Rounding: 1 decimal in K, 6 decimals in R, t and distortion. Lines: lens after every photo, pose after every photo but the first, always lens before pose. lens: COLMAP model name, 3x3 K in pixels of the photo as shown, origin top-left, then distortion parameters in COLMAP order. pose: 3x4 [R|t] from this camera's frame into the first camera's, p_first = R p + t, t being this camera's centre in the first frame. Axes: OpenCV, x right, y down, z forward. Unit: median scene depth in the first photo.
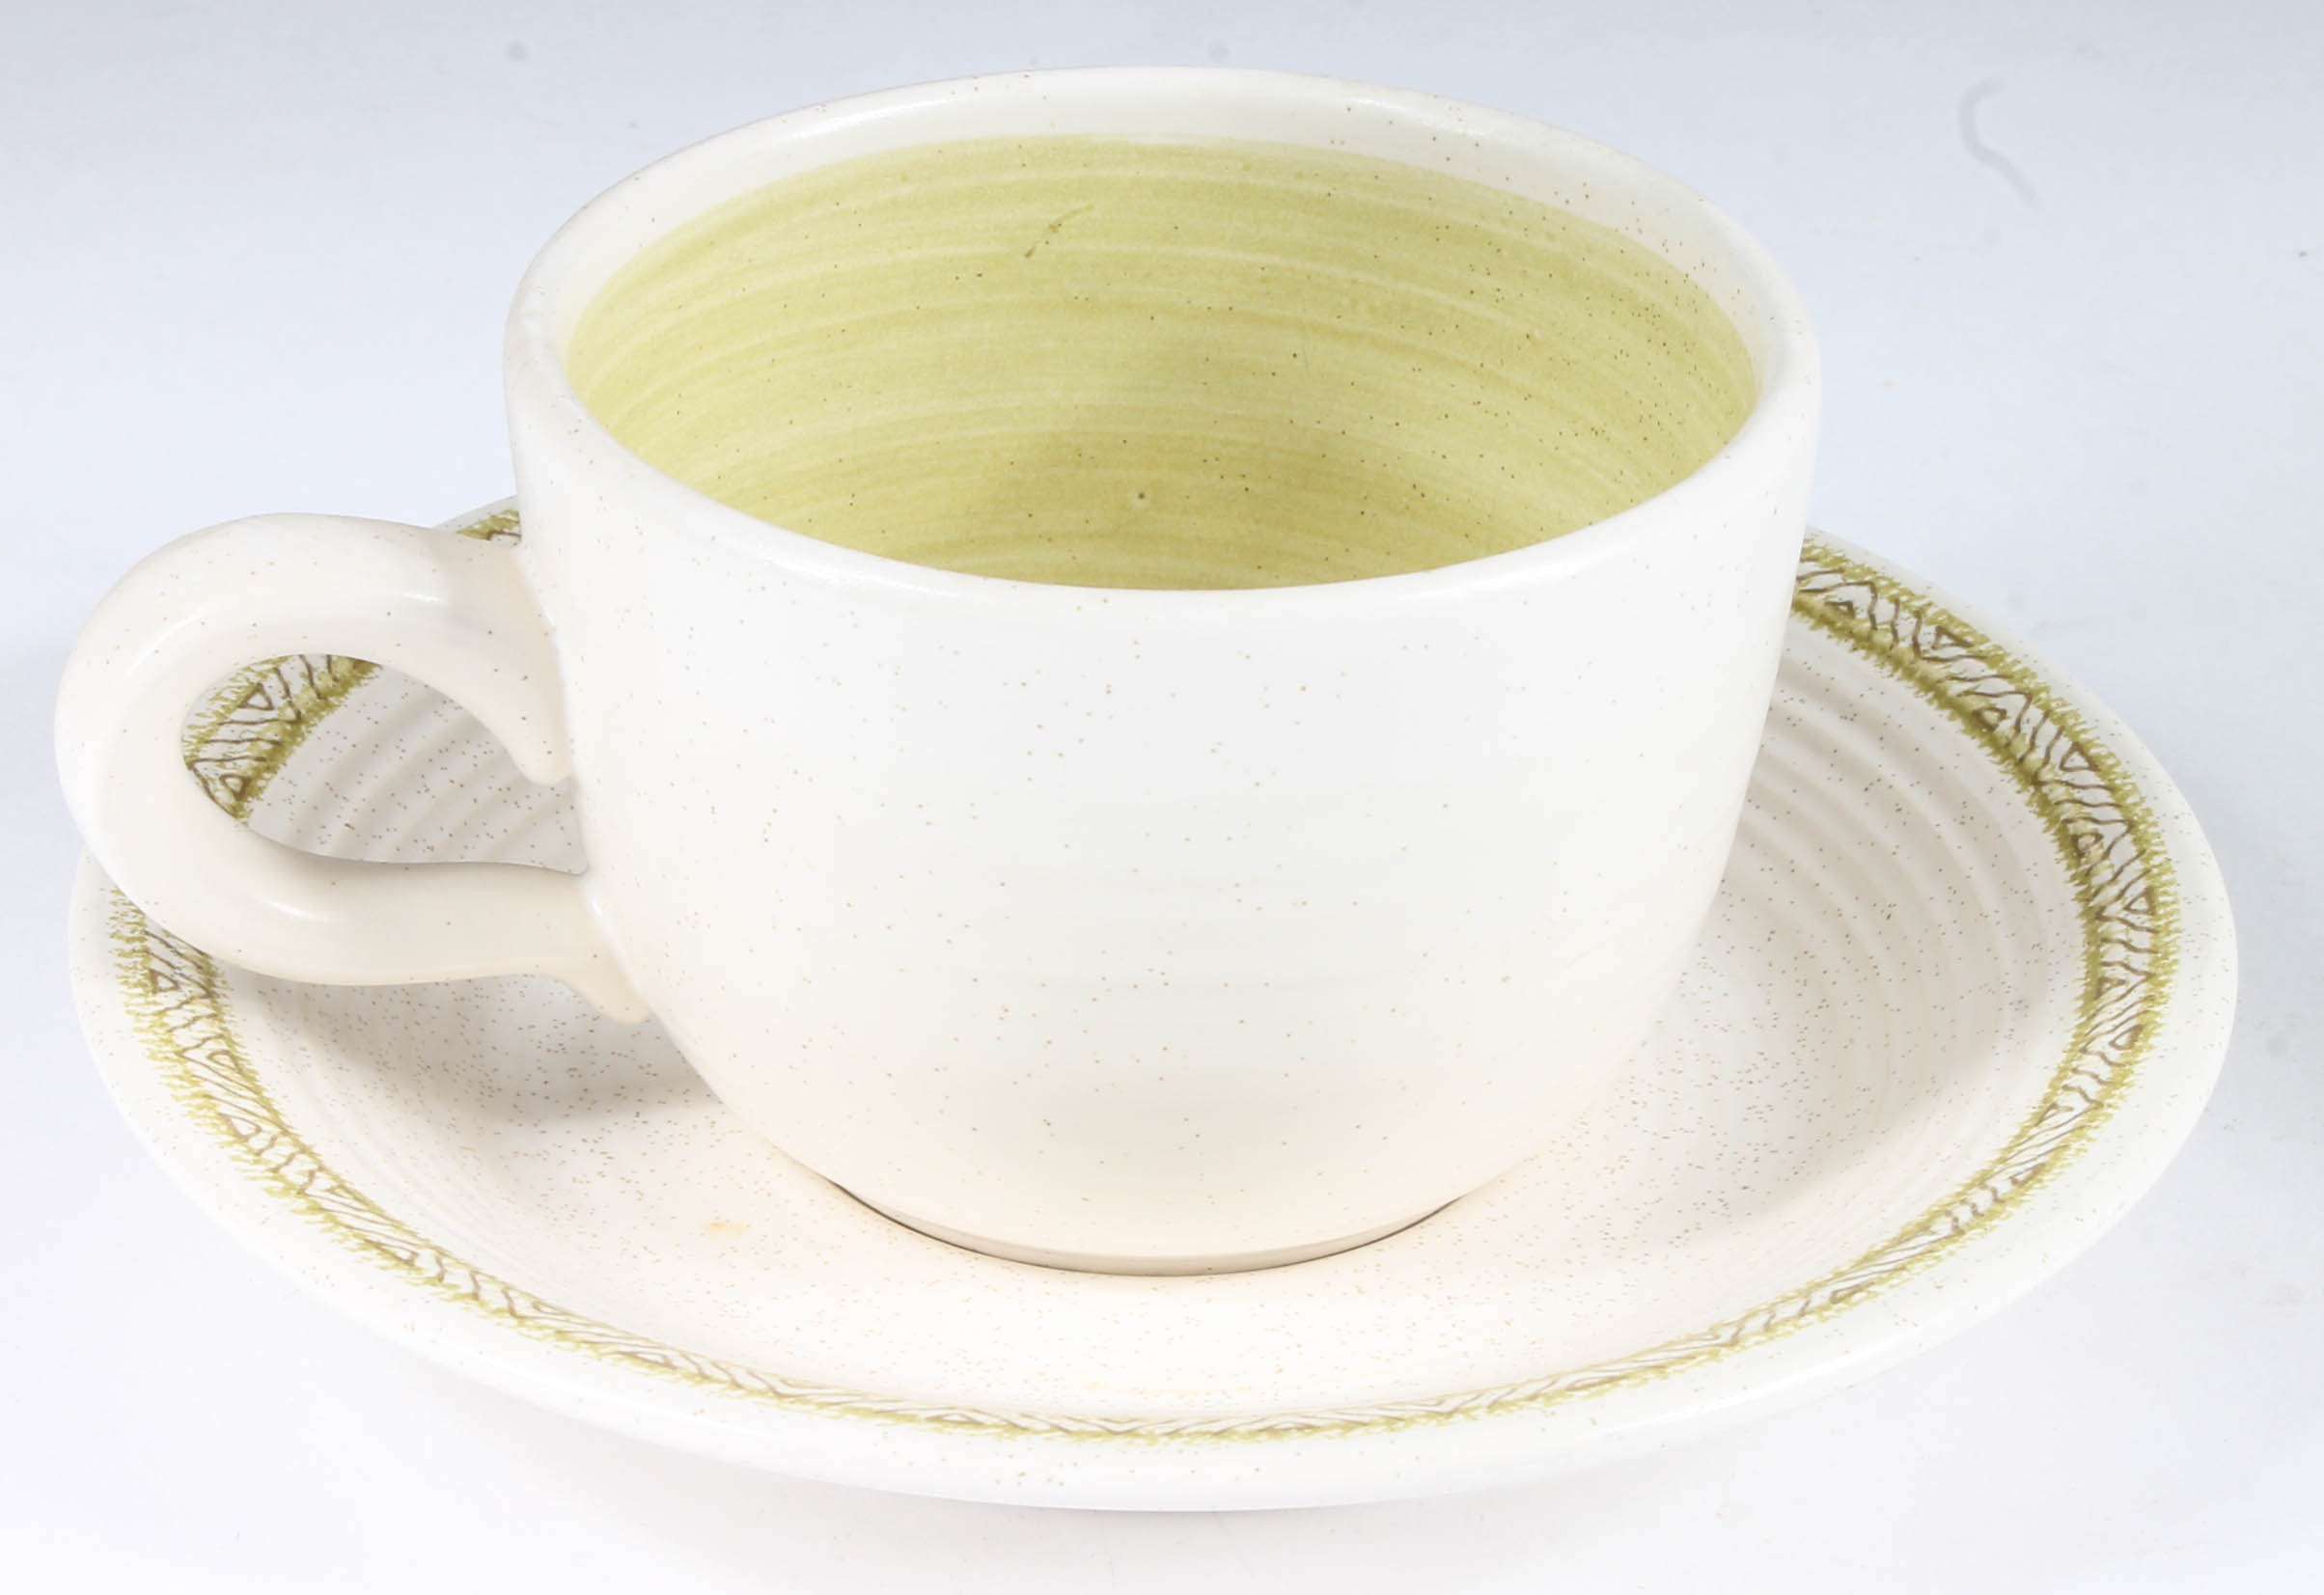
lens RADIAL K [[6200.2, 0, 884.4], [0, 6200.2, 794.5], [0, 0, 1]] dist [0.006838, 0.886782]
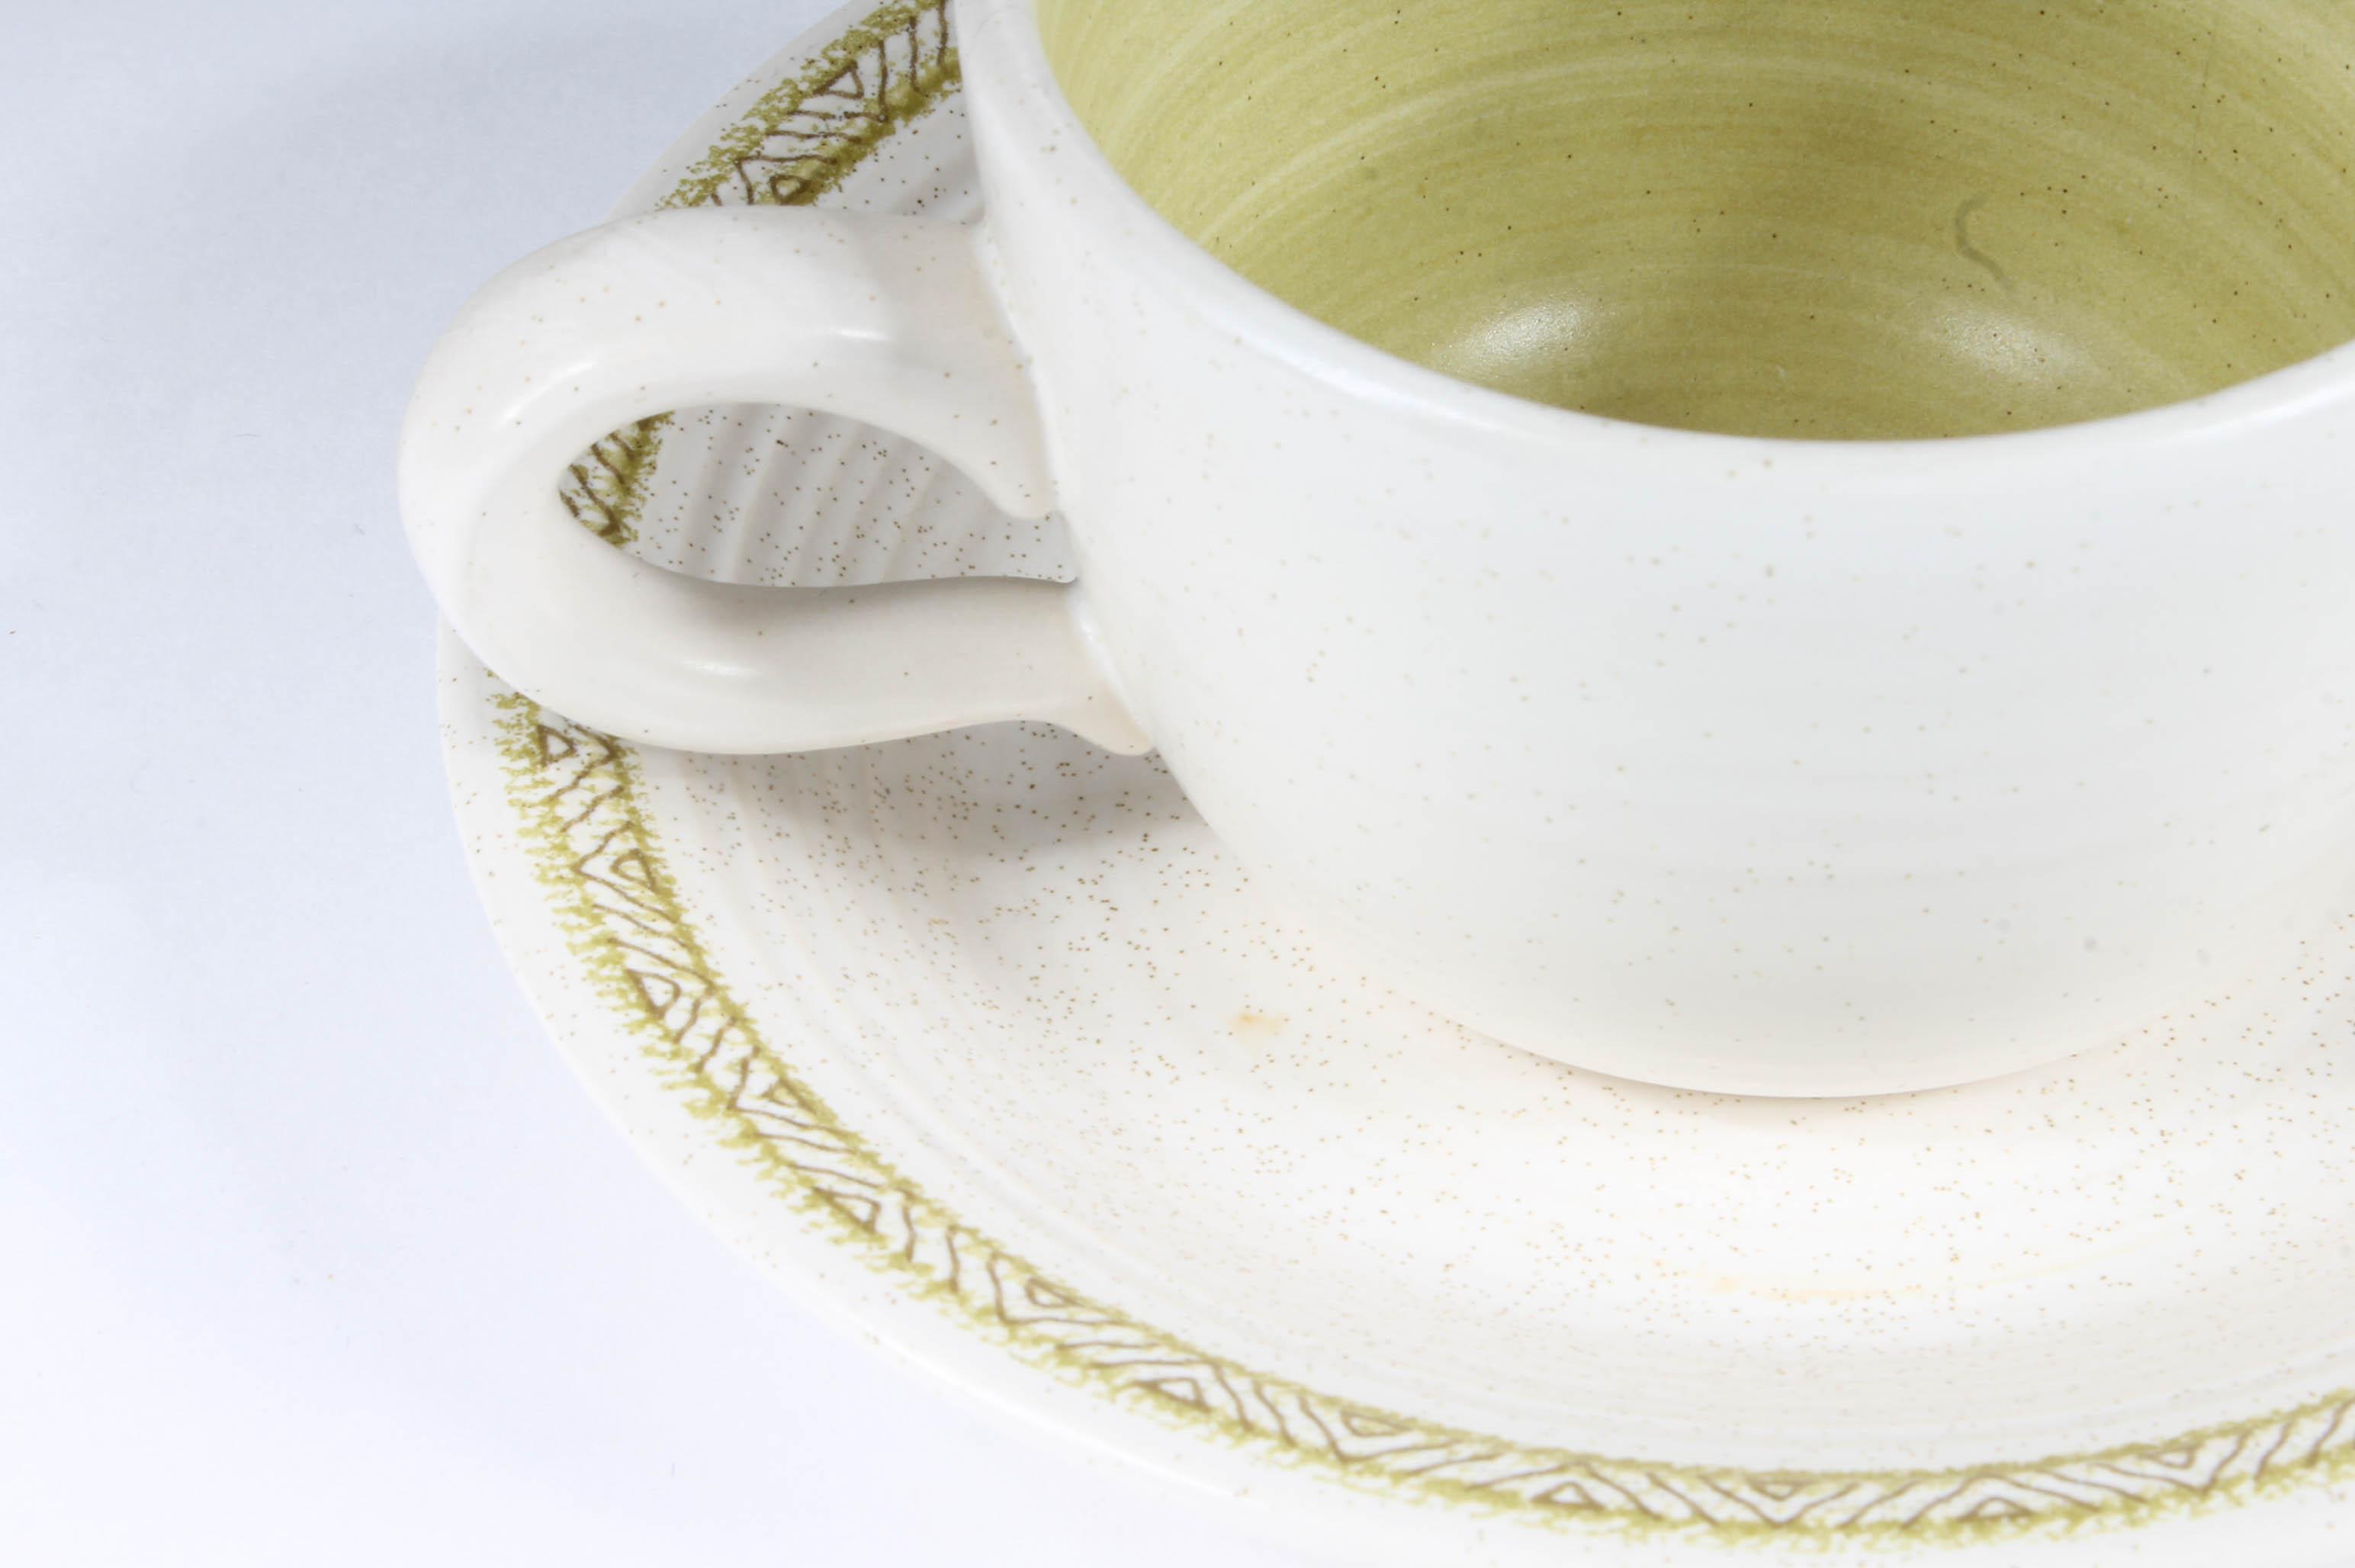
lens RADIAL K [[5669.4, 0, 1122.0], [0, 5669.4, 783.9], [0, 0, 1]] dist [0.062415, 0.413889]
pose [[0.999167, -0.011301, -0.039213, -0.013390], [0.021366, 0.963537, 0.266722, -0.151762], [0.034769, -0.267338, 0.962975, 0.279411]]
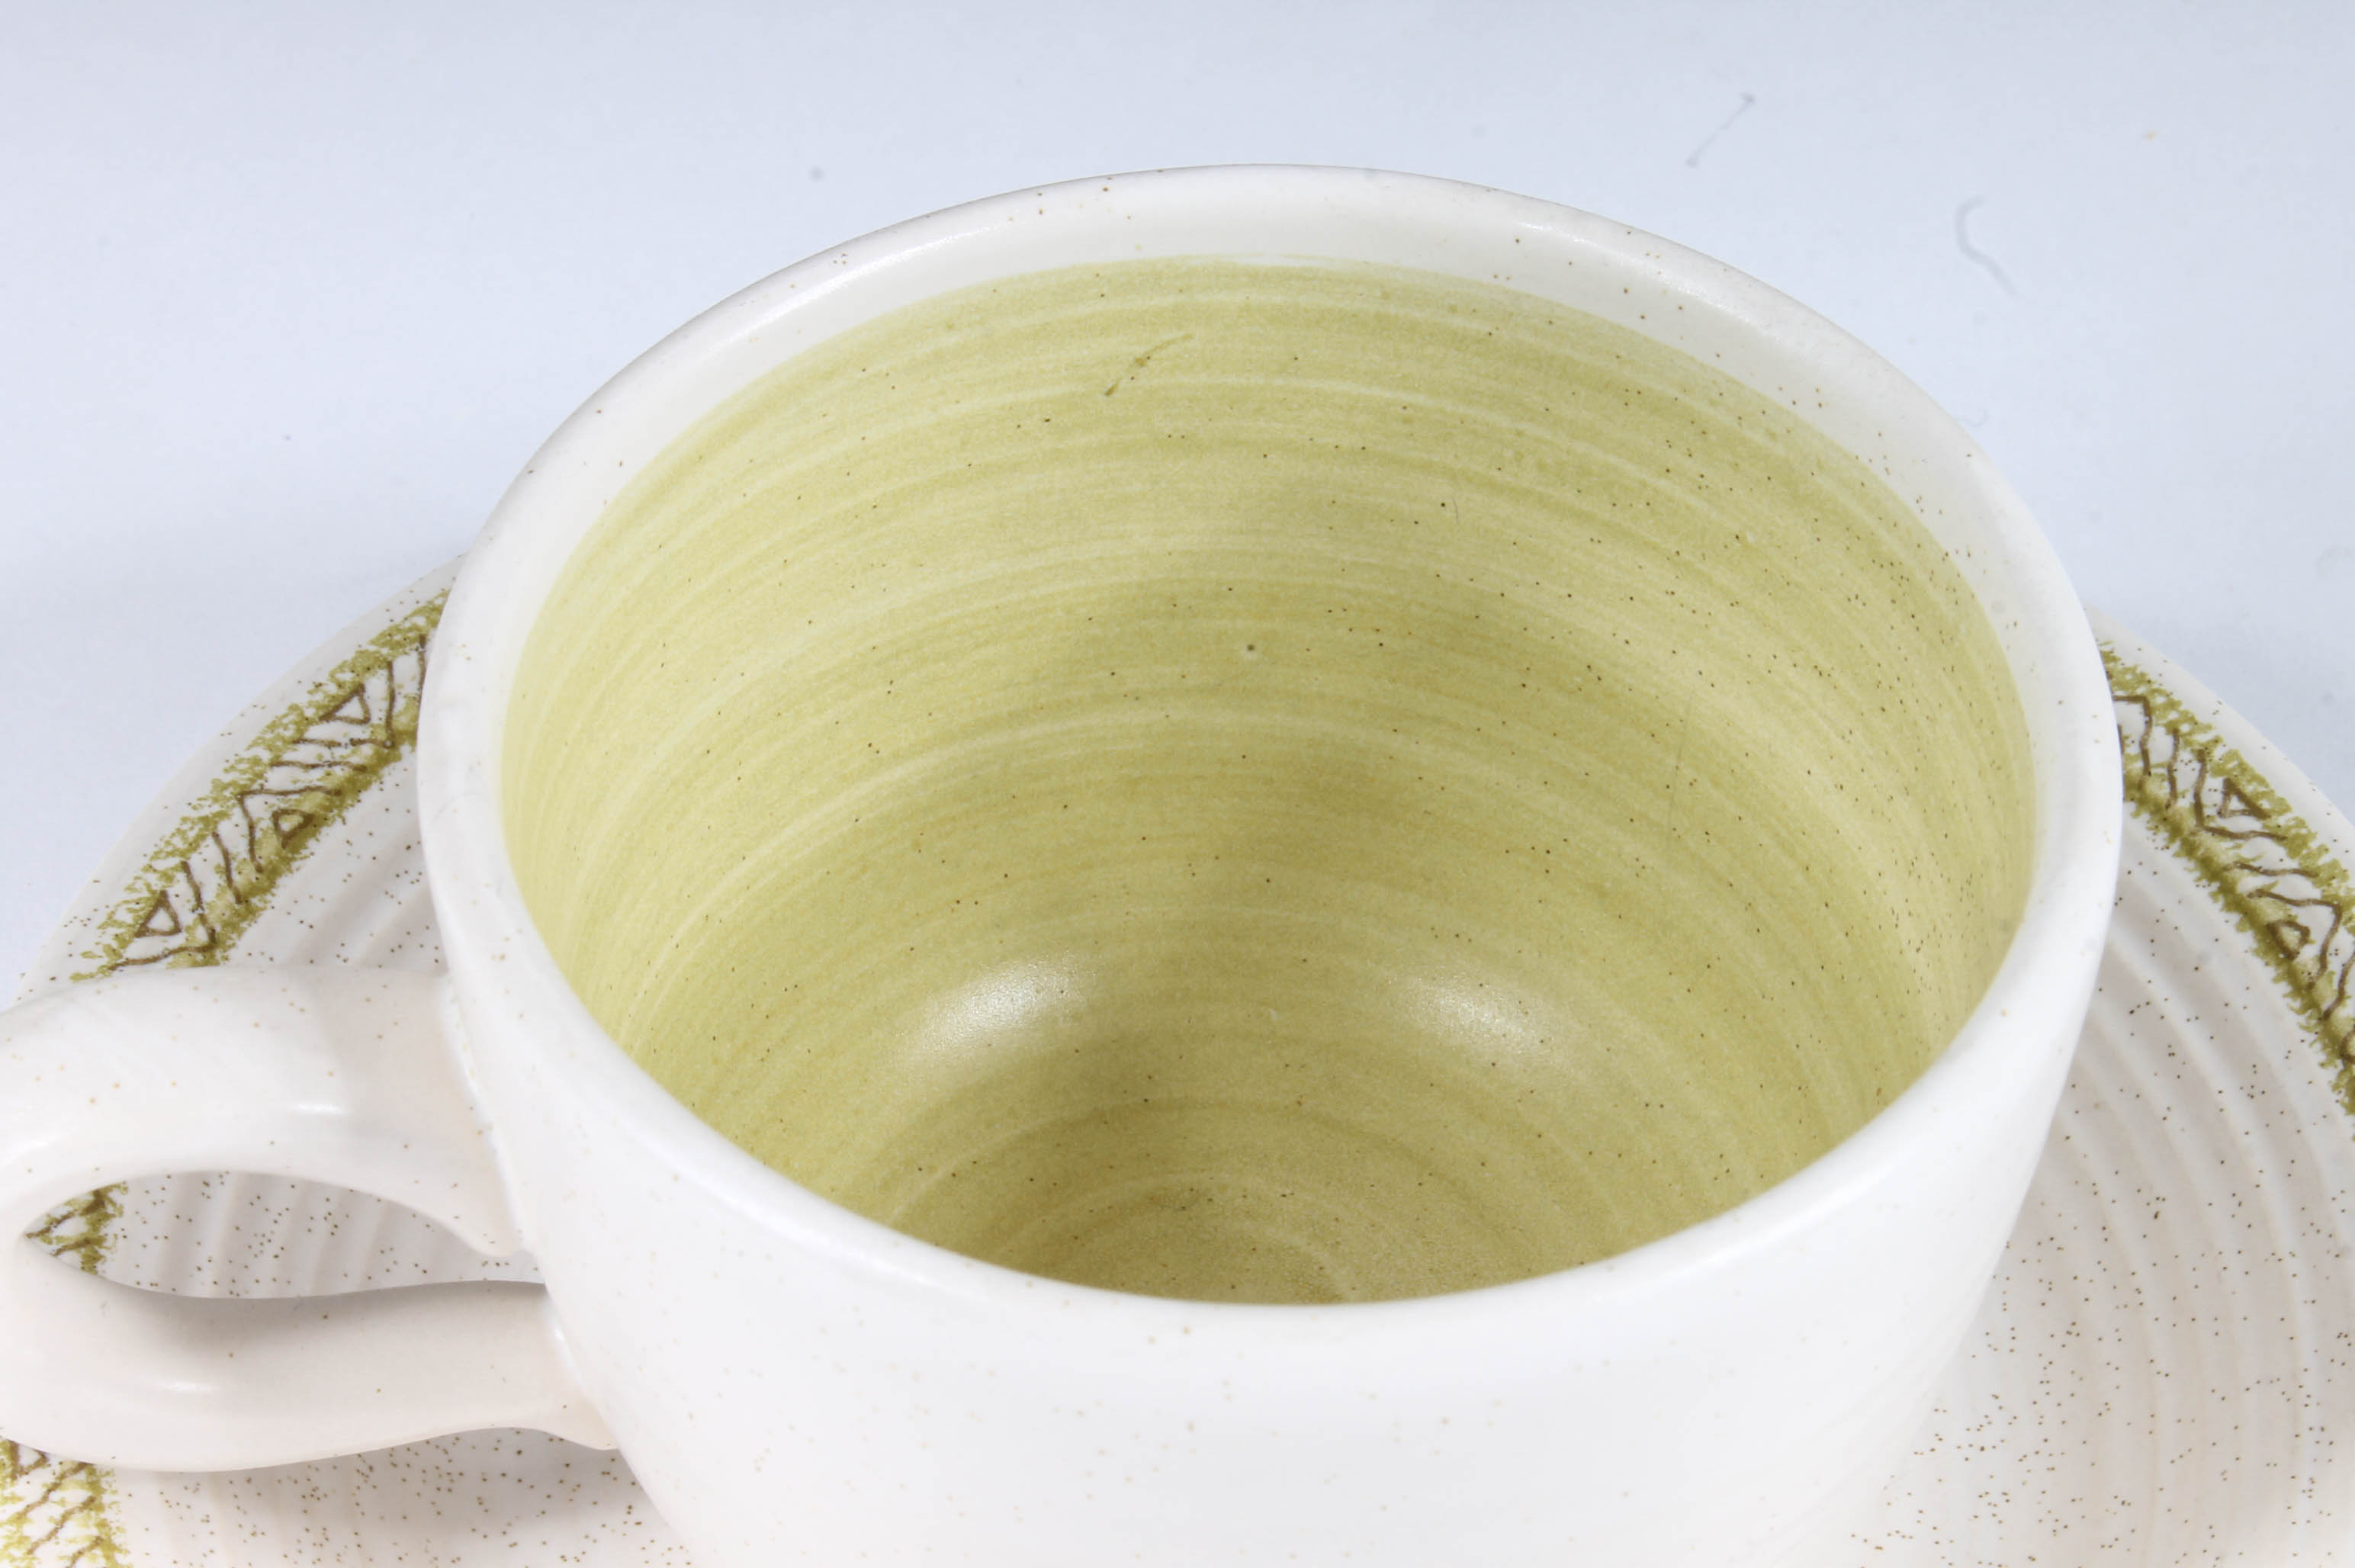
lens RADIAL K [[5669.4, 0, 1122.0], [0, 5669.4, 783.9], [0, 0, 1]] dist [0.062415, 0.413889]
pose [[0.999937, -0.002933, 0.010804, 0.017331], [-0.000177, 0.960805, 0.277224, -0.245830], [-0.011193, -0.277208, 0.960745, 0.297800]]
